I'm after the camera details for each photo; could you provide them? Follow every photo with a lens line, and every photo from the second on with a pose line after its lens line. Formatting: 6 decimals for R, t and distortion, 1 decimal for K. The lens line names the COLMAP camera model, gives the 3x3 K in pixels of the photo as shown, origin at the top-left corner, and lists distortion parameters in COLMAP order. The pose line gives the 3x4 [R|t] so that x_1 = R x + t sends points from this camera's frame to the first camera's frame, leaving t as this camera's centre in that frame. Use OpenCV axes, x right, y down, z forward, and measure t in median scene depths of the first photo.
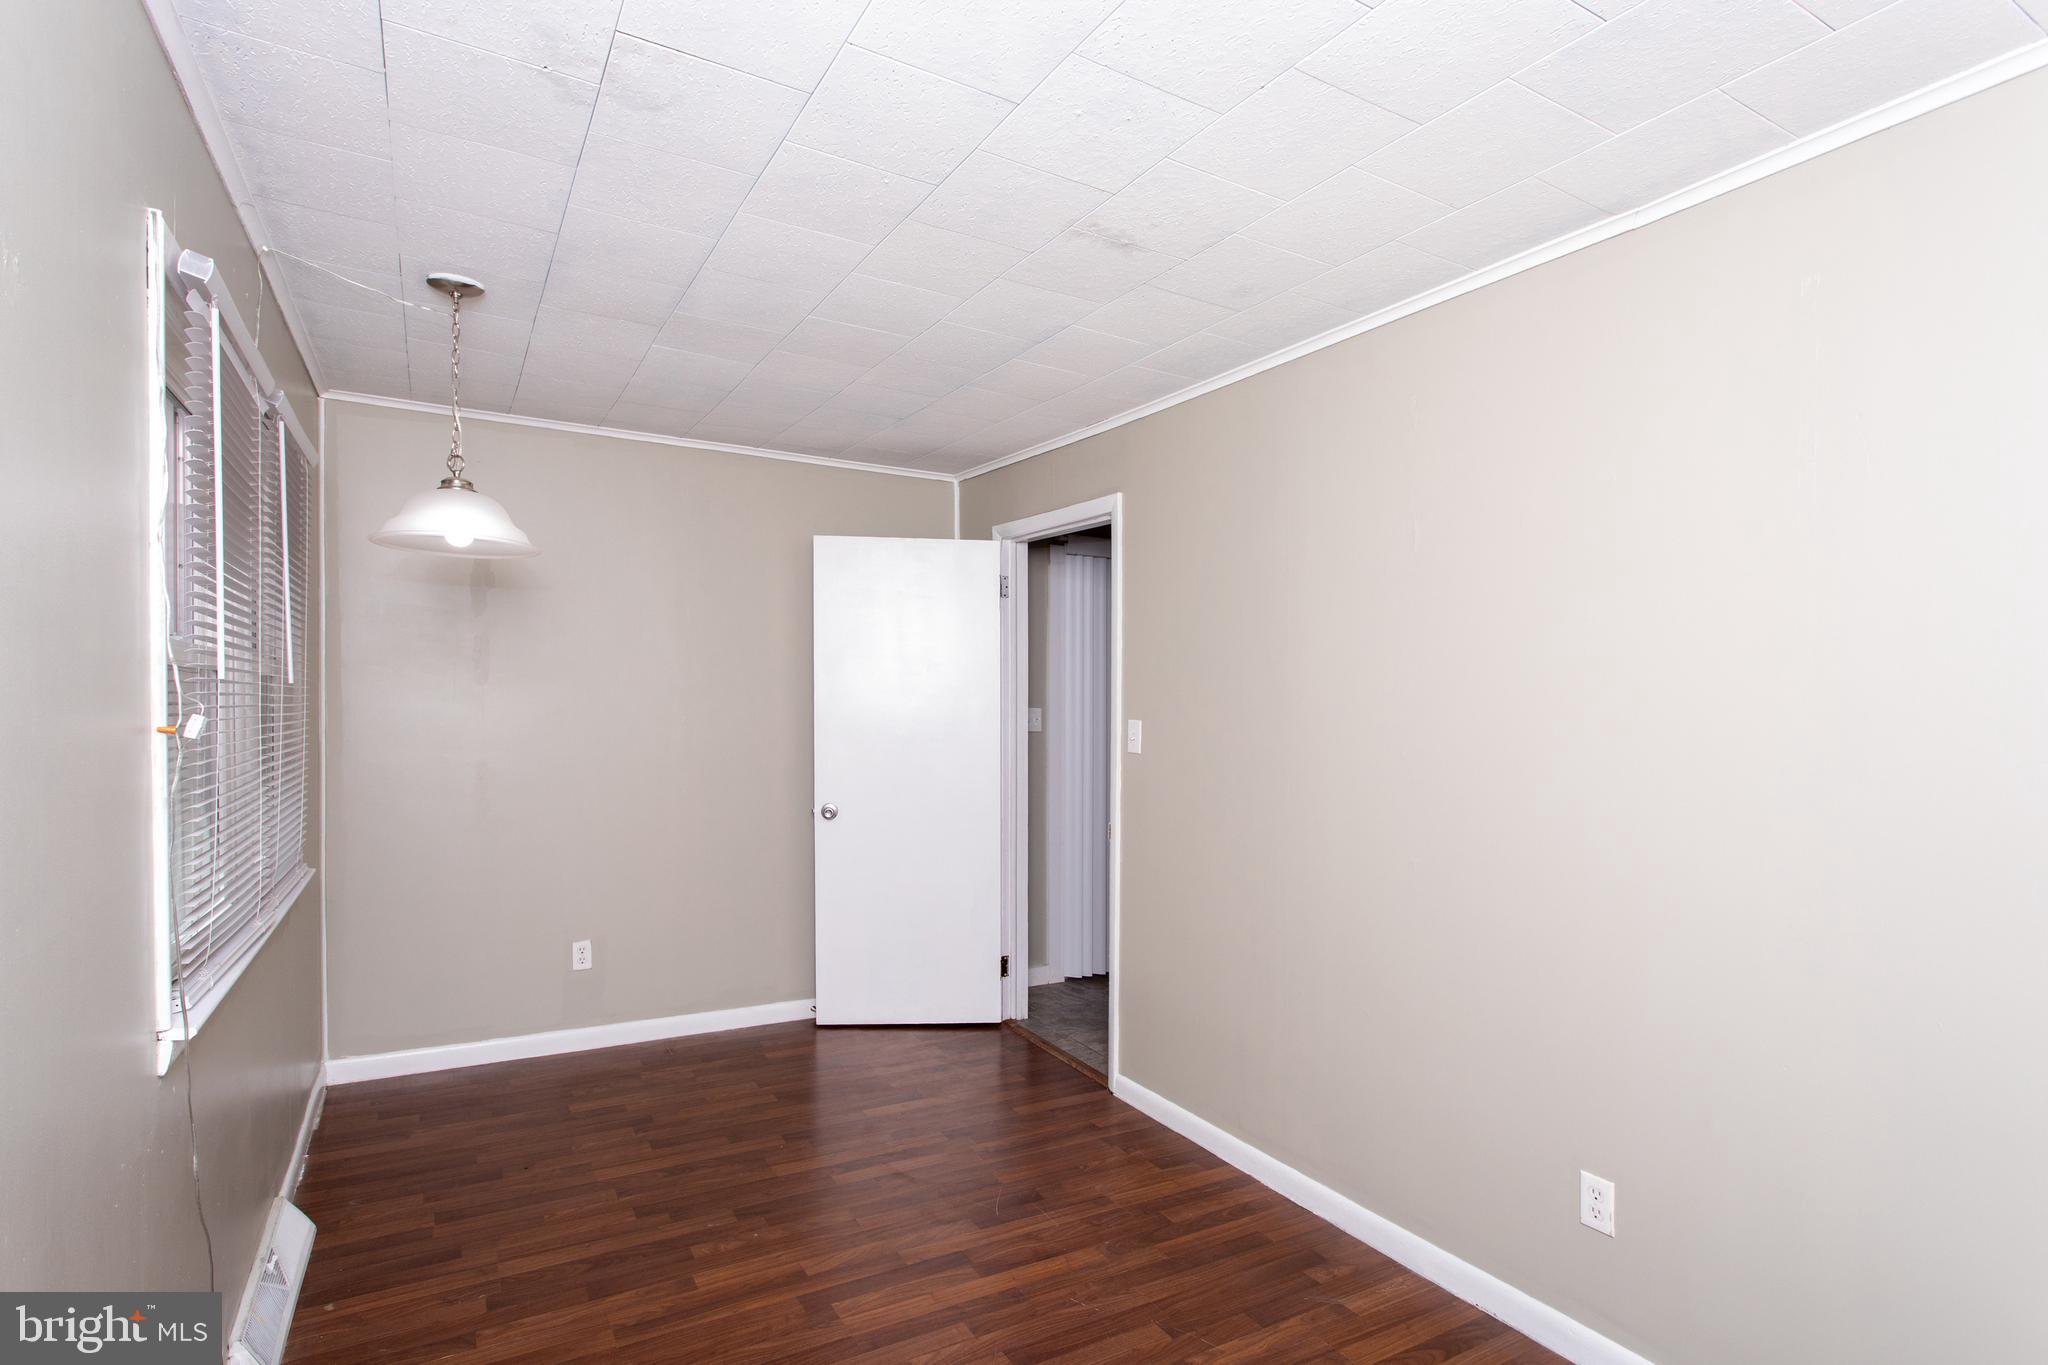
lens RADIAL K [[996.4, 0, 1020.2], [0, 996.4, 703.7], [0, 0, 1]] dist [-0.000366, 0.000509]
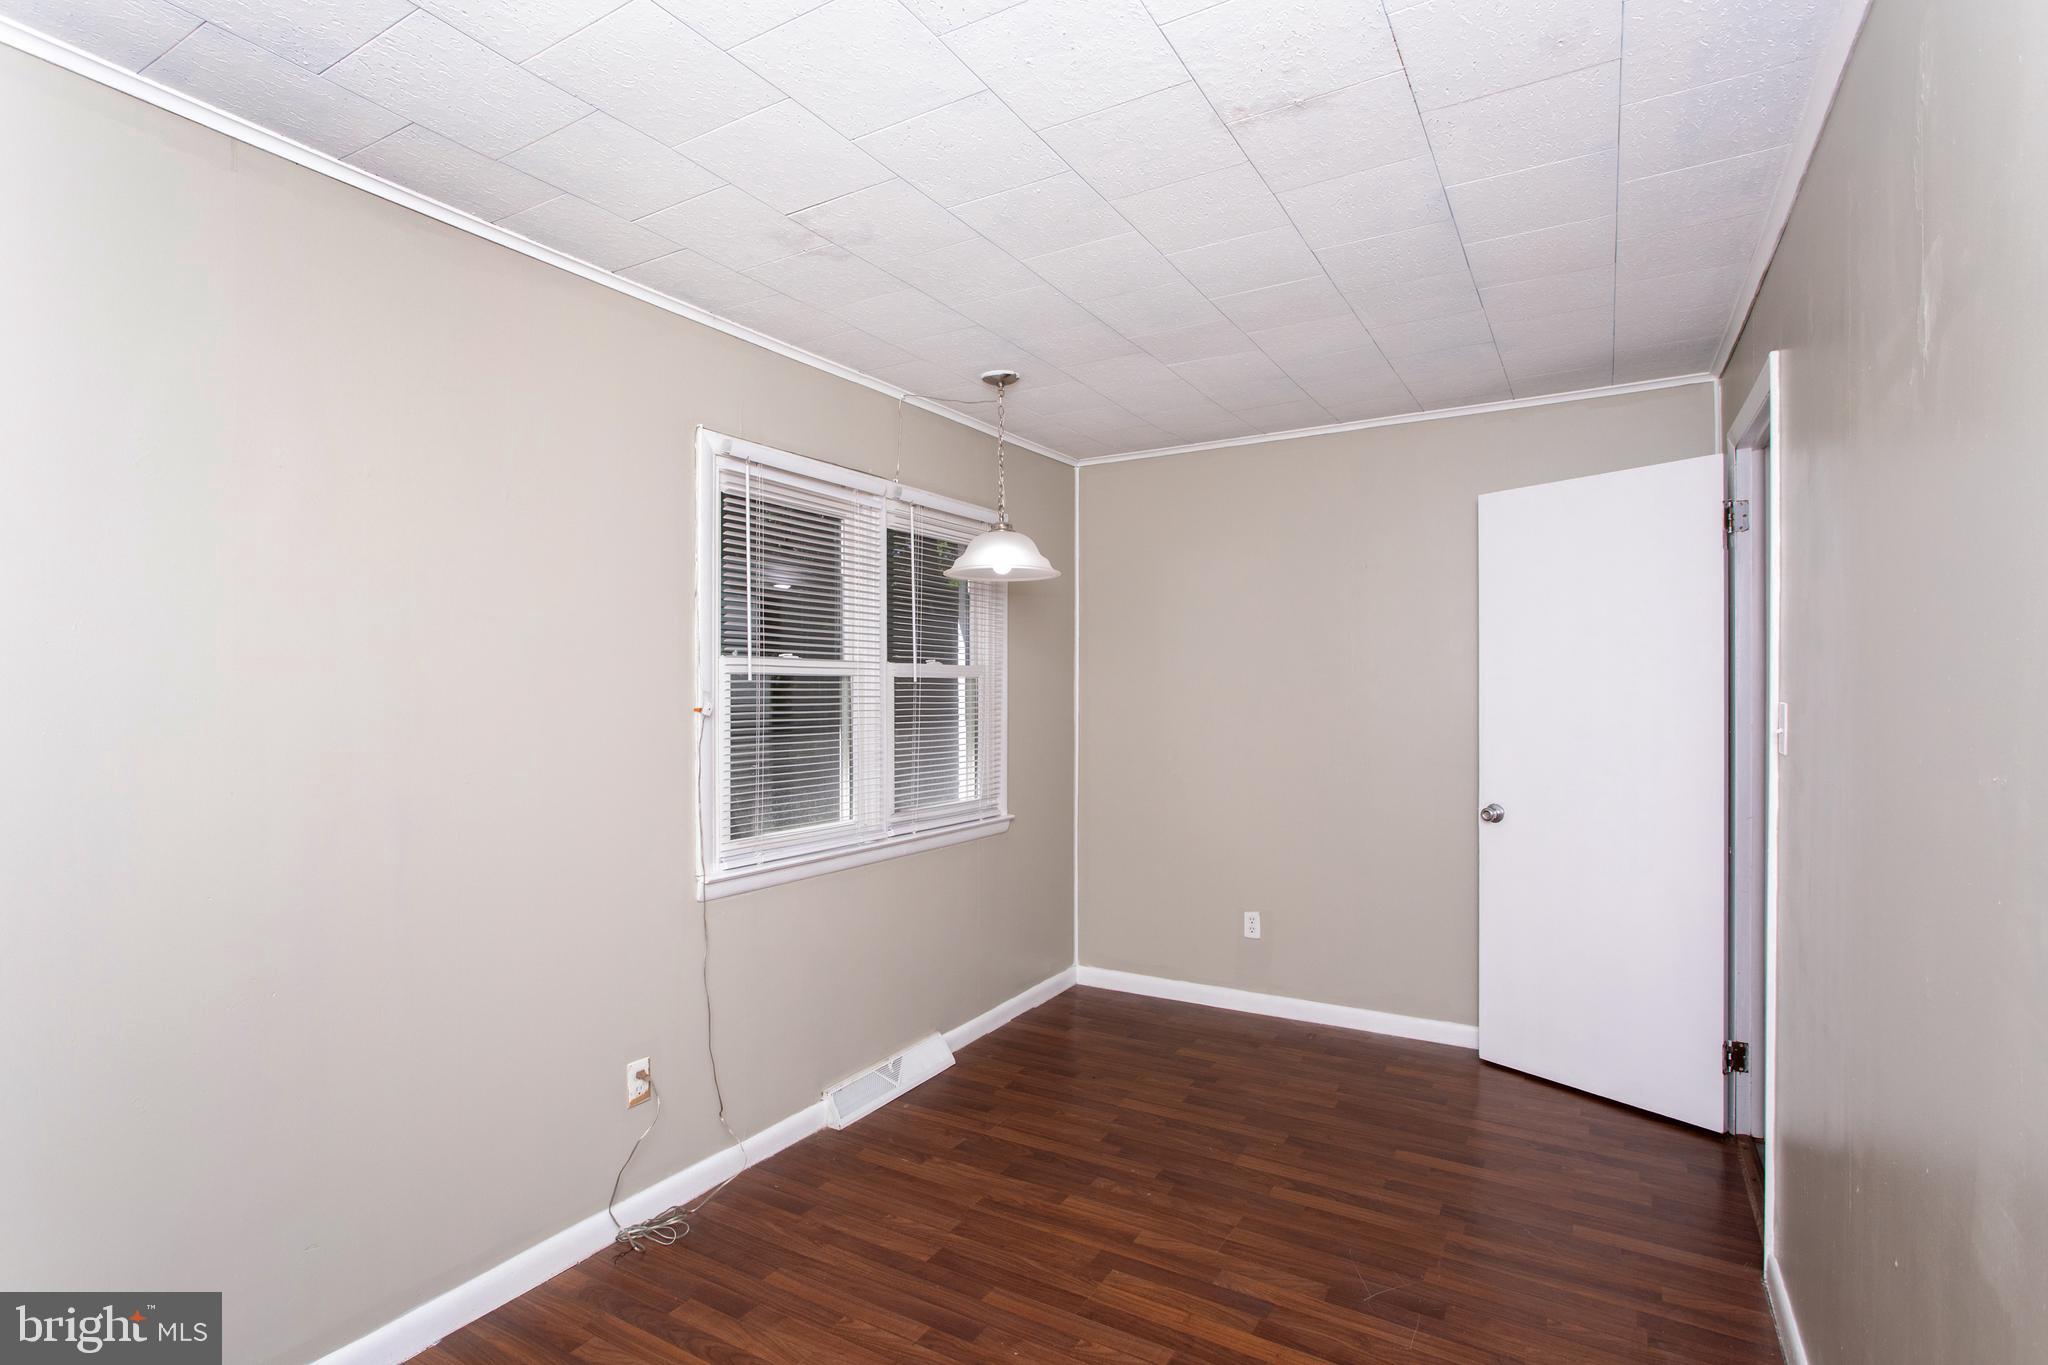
lens RADIAL K [[1010.9, 0, 996.0], [0, 1010.9, 689.5], [0, 0, 1]] dist [-0.001824, 0.000608]
pose [[0.473332, -0.029106, -0.880403, 0.509001], [0.021336, 0.999540, -0.021574, 0.019190], [0.880626, -0.008573, 0.473735, 0.301578]]
